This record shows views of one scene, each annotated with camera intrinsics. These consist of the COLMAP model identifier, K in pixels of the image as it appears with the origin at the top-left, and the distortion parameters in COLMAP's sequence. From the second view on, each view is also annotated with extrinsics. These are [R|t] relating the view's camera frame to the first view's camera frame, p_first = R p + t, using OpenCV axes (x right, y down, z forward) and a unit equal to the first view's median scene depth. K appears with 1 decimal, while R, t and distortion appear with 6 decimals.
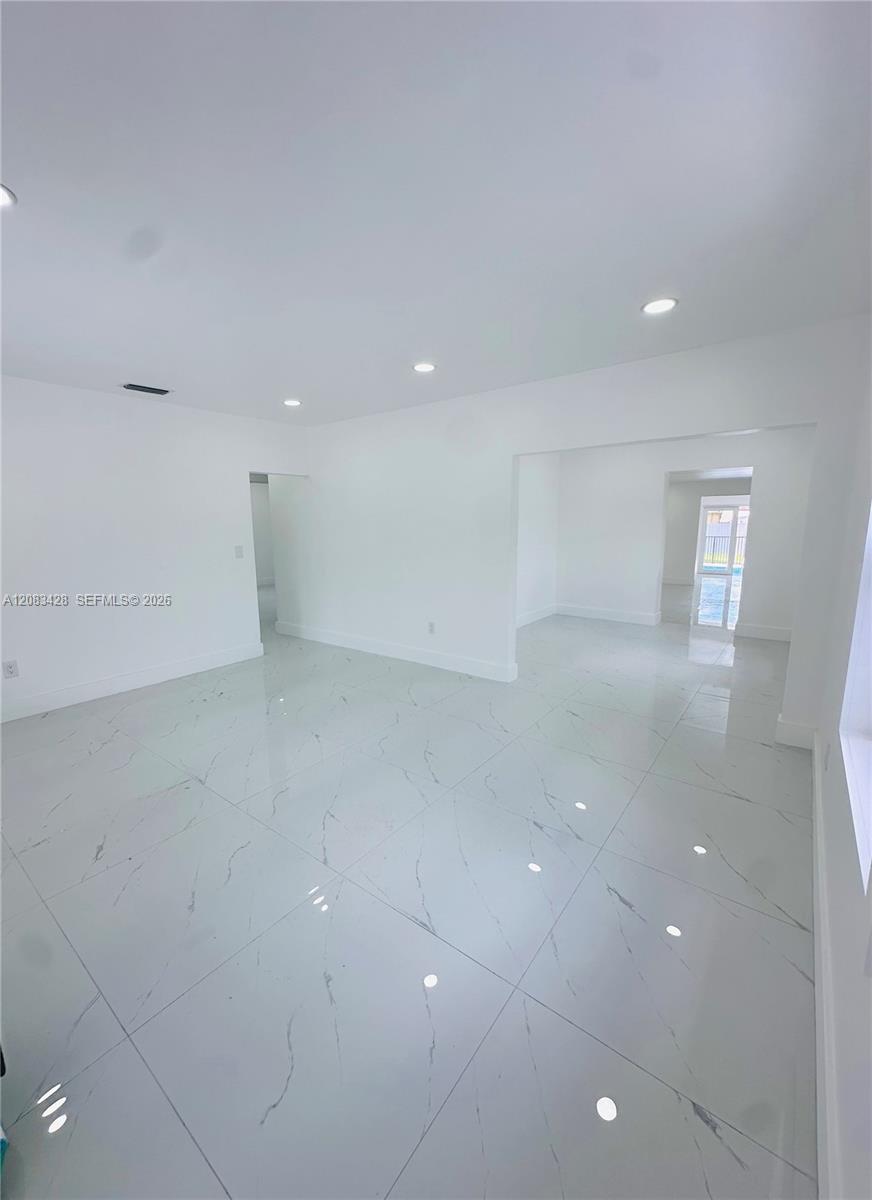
lens RADIAL K [[474.8, 0, 436.8], [0, 474.8, 593.9], [0, 0, 1]] dist [-0.001937, -0.000303]
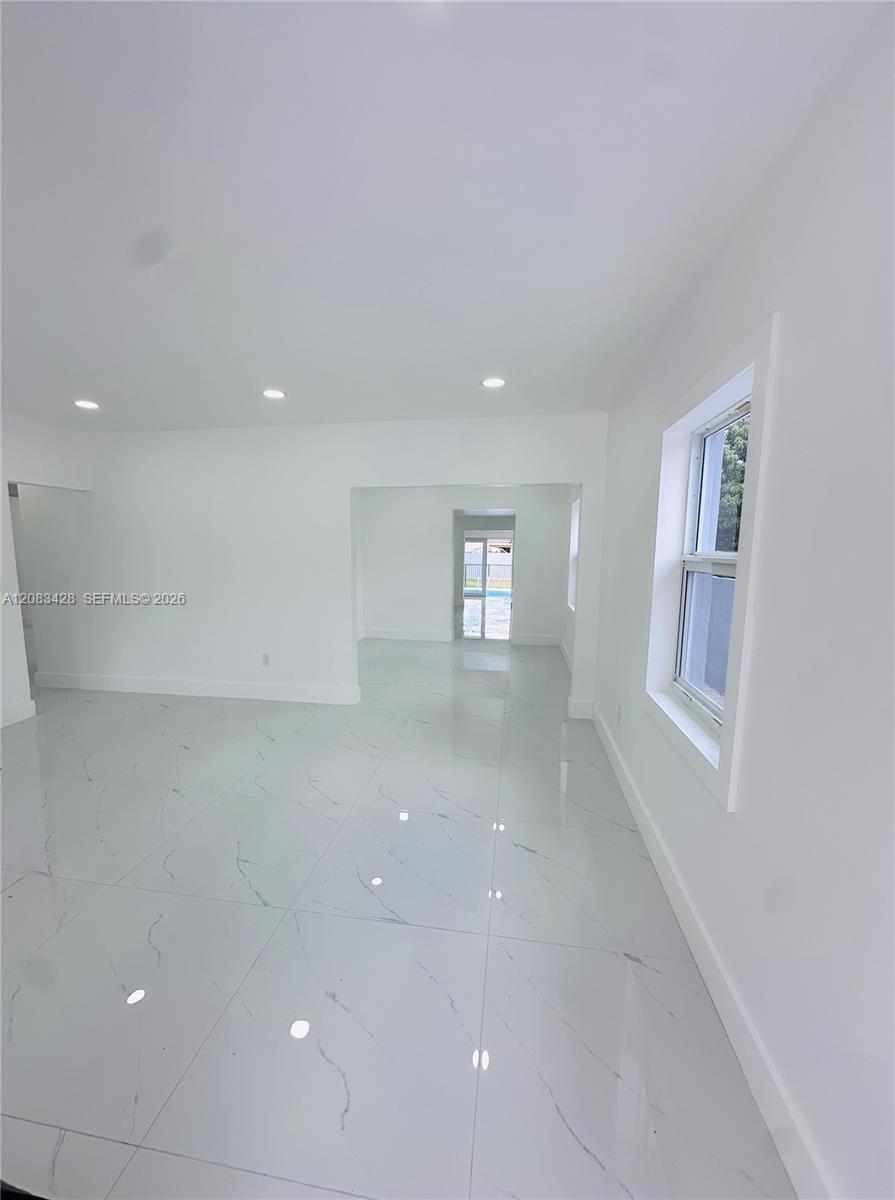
lens RADIAL K [[478.4, 0, 447.5], [0, 478.4, 600.0], [0, 0, 1]] dist [-0.001578, 0.000480]
pose [[0.877110, -0.034460, 0.479052, -0.143917], [0.056432, 0.997908, -0.031539, 0.003238], [-0.476963, 0.054697, 0.877220, -0.019448]]
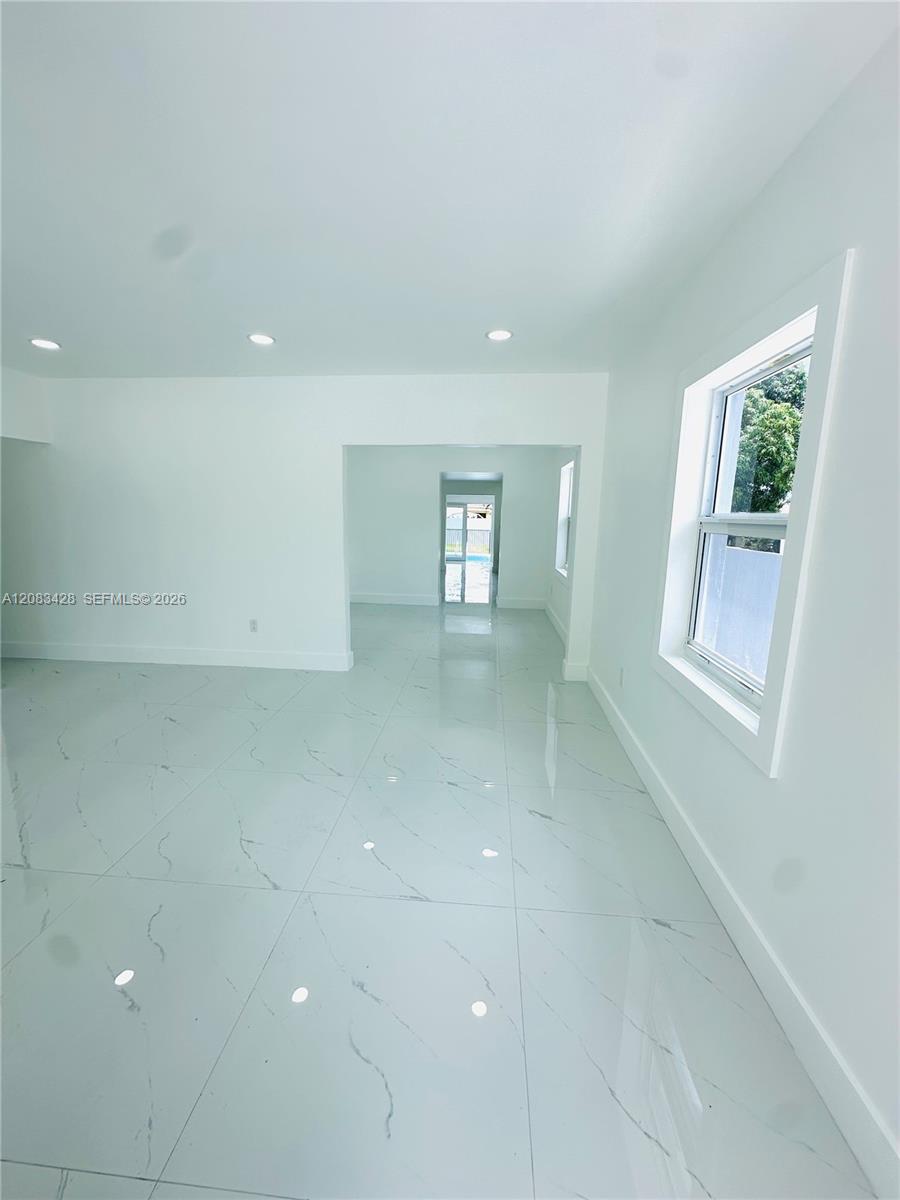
lens RADIAL K [[470.4, 0, 462.0], [0, 470.4, 585.1], [0, 0, 1]] dist [-0.001207, 0.000293]
pose [[0.837246, -0.057550, 0.543790, -0.158949], [0.058099, 0.998180, 0.016186, 0.002650], [-0.543731, 0.018042, 0.839065, 0.025943]]
